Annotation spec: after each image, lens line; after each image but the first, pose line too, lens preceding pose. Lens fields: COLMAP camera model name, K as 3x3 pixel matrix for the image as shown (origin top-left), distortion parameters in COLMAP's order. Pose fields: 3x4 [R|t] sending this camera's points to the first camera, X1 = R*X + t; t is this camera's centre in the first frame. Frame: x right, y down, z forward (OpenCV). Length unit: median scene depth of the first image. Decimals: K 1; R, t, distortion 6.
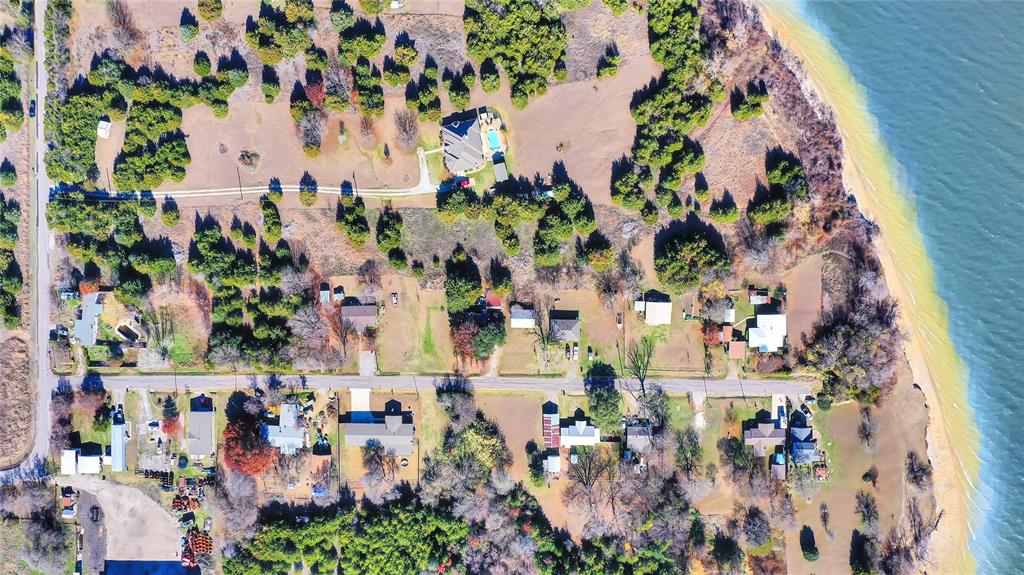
lens RADIAL K [[803.3, 0, 512.0], [0, 803.3, 287.5], [0, 0, 1]] dist [0.002461, 0.008895]
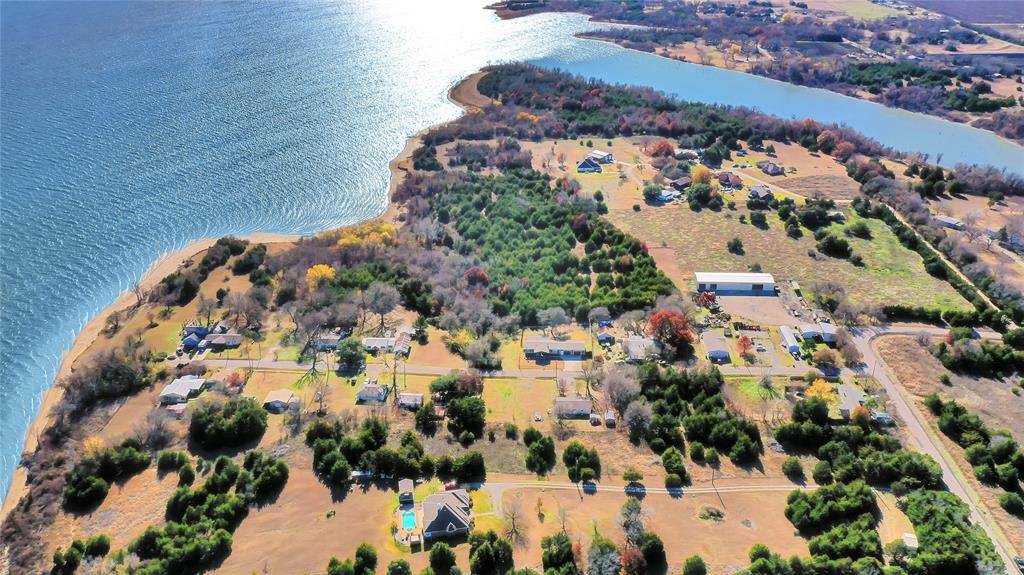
lens RADIAL K [[812.3, 0, 512.0], [0, 812.3, 287.5], [0, 0, 1]] dist [-0.001031, 0.004709]
pose [[-0.997510, 0.012010, 0.069501, -0.186103], [0.057323, -0.436086, 0.898077, -0.809895], [0.041095, 0.899825, 0.434312, 0.431194]]
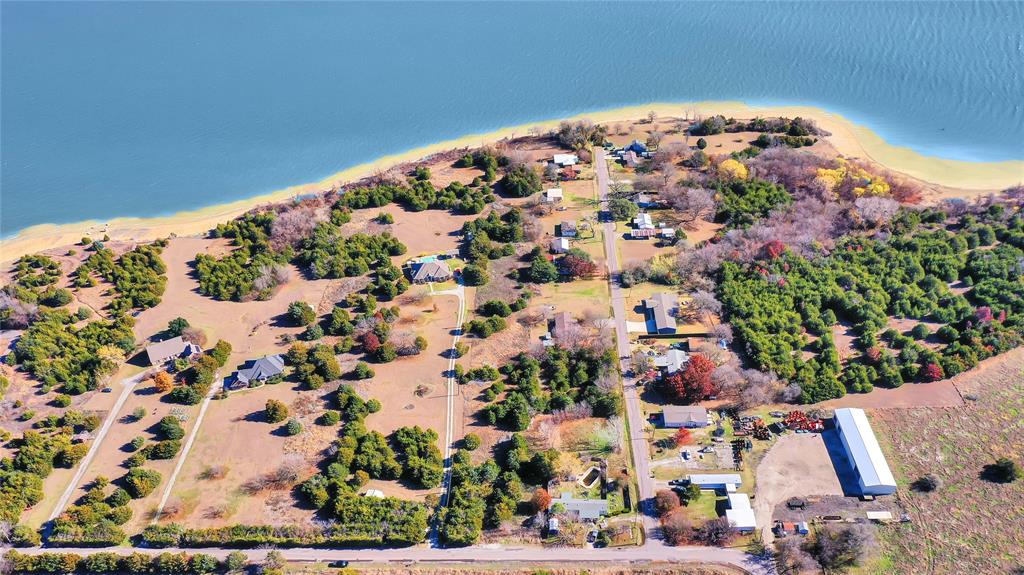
lens RADIAL K [[803.3, 0, 512.0], [0, 803.3, 287.5], [0, 0, 1]] dist [0.002461, 0.008895]
pose [[0.018726, -0.582252, 0.812793, -1.119796], [0.998649, -0.028519, -0.043438, 0.010600], [0.048472, 0.812508, 0.580931, 0.266353]]
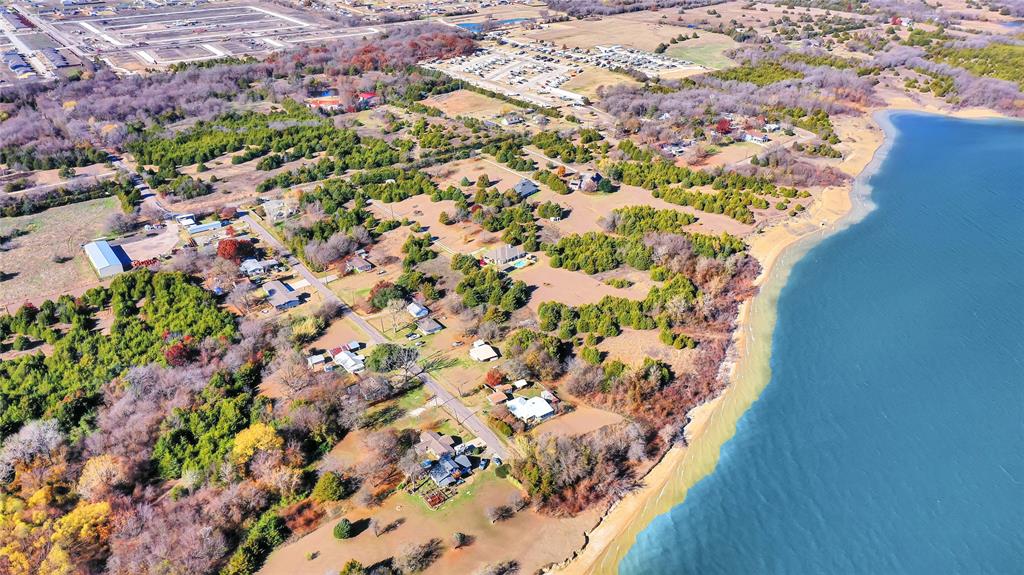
lens RADIAL K [[803.3, 0, 512.0], [0, 803.3, 287.5], [0, 0, 1]] dist [0.002461, 0.008895]
pose [[0.589475, 0.384065, -0.710643, 0.948123], [-0.807605, 0.261528, -0.528562, 0.555192], [-0.017149, 0.885492, 0.464338, 0.396977]]
